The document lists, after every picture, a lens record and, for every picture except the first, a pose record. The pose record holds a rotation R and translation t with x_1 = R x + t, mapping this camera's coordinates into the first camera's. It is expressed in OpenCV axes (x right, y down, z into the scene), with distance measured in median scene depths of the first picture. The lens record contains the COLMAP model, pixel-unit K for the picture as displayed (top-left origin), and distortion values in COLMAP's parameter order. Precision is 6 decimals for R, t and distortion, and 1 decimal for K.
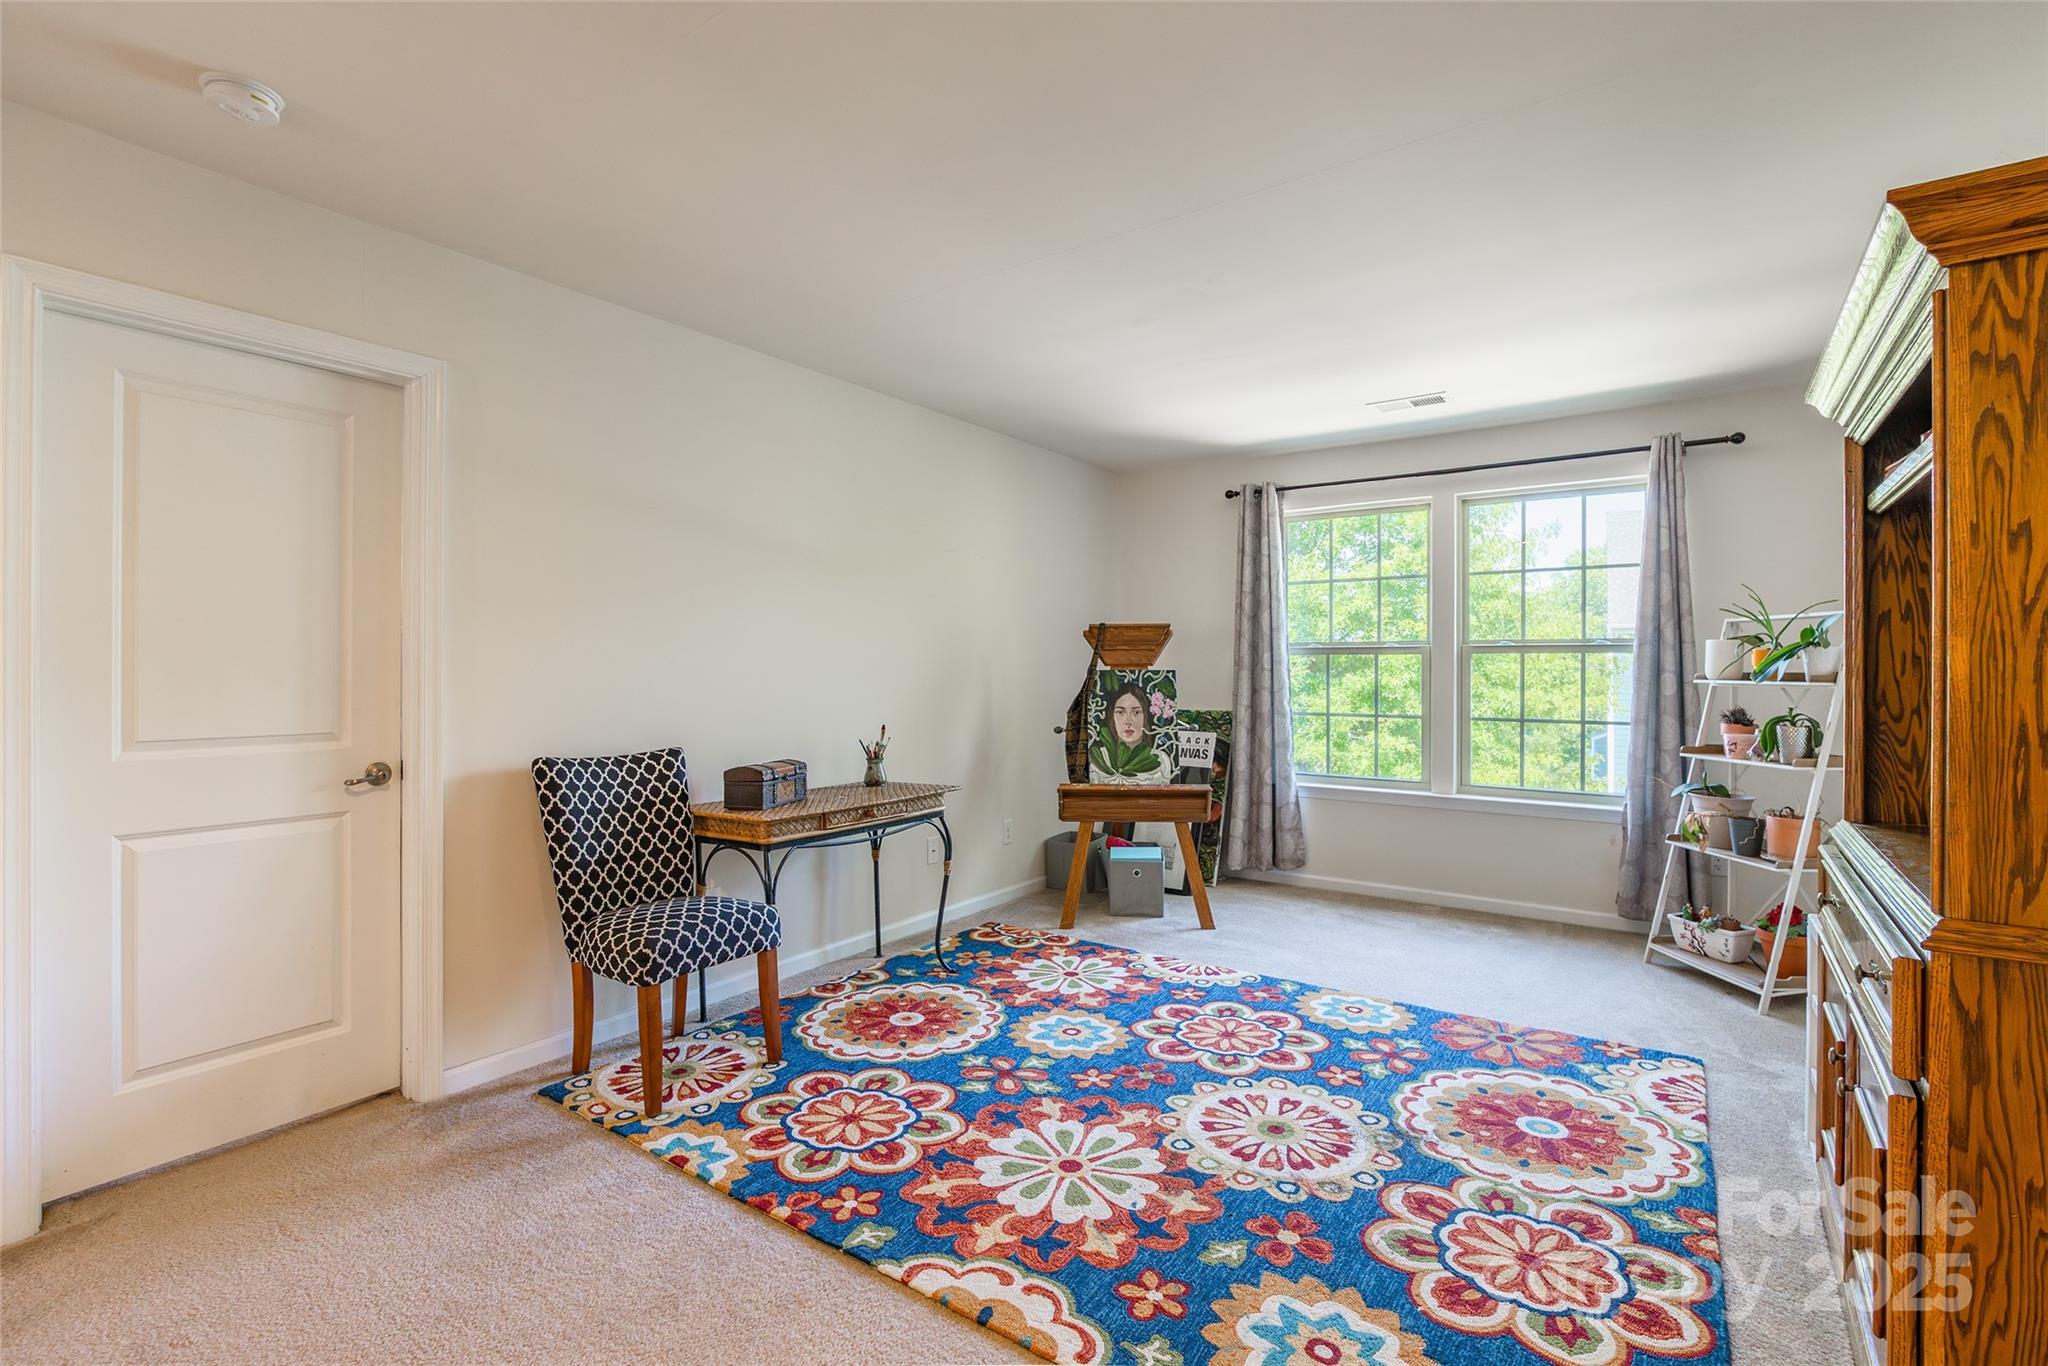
lens RADIAL K [[948.0, 0, 1028.1], [0, 948.0, 673.4], [0, 0, 1]] dist [-0.002260, -0.000266]
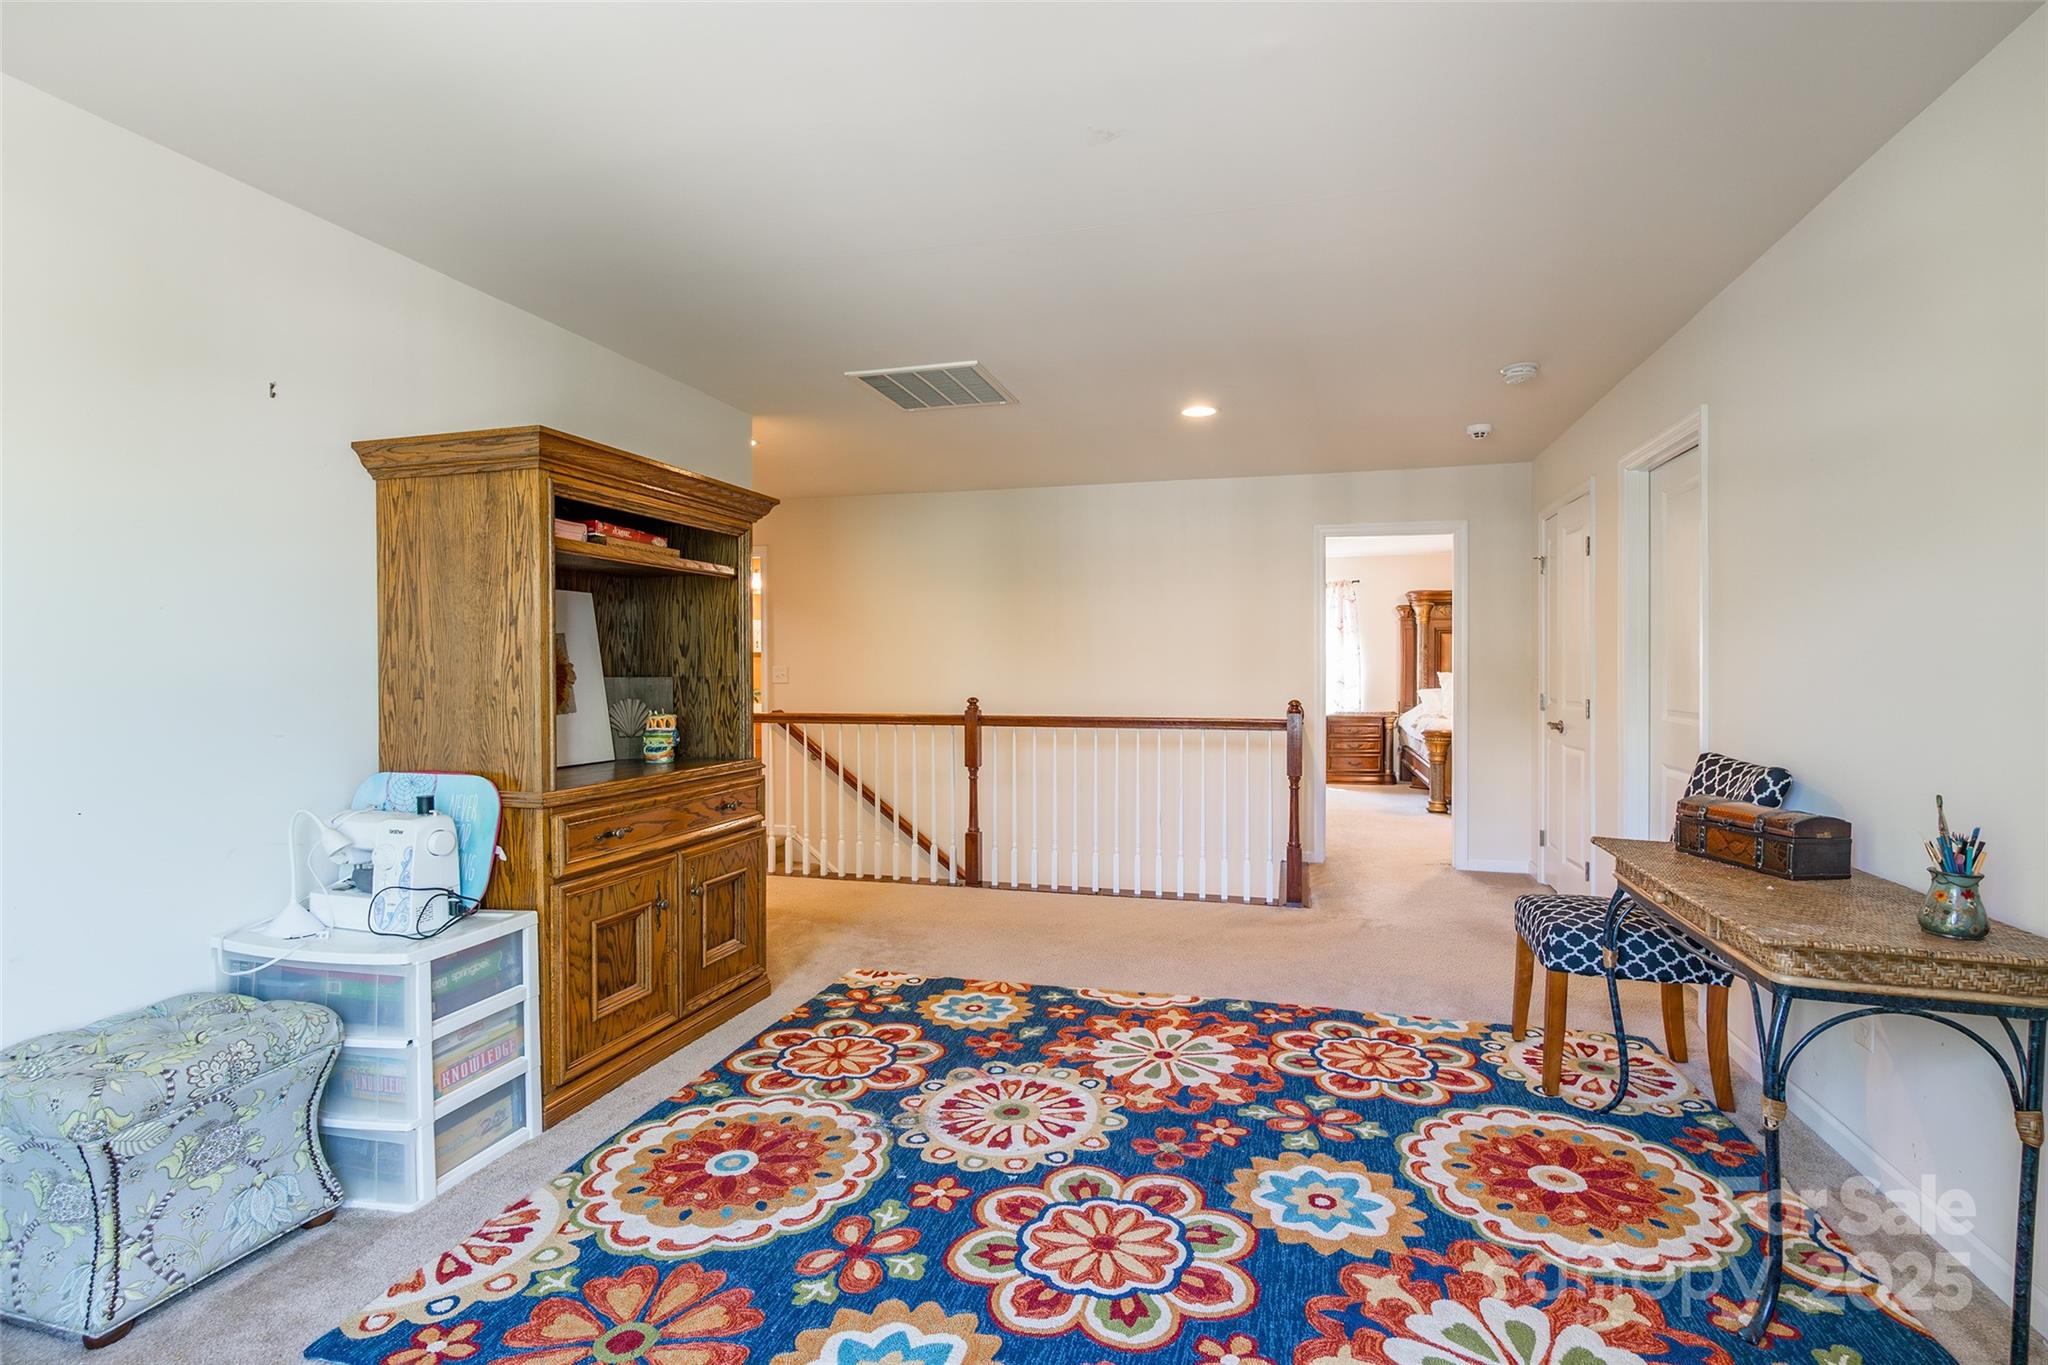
lens RADIAL K [[948.0, 0, 1028.1], [0, 948.0, 672.9], [0, 0, 1]] dist [-0.002260, -0.000266]
pose [[-0.944582, 0.002286, -0.328266, 0.548719], [-0.001582, 0.999932, 0.011518, 0.000371], [0.328271, 0.011399, -0.944515, 1.864068]]
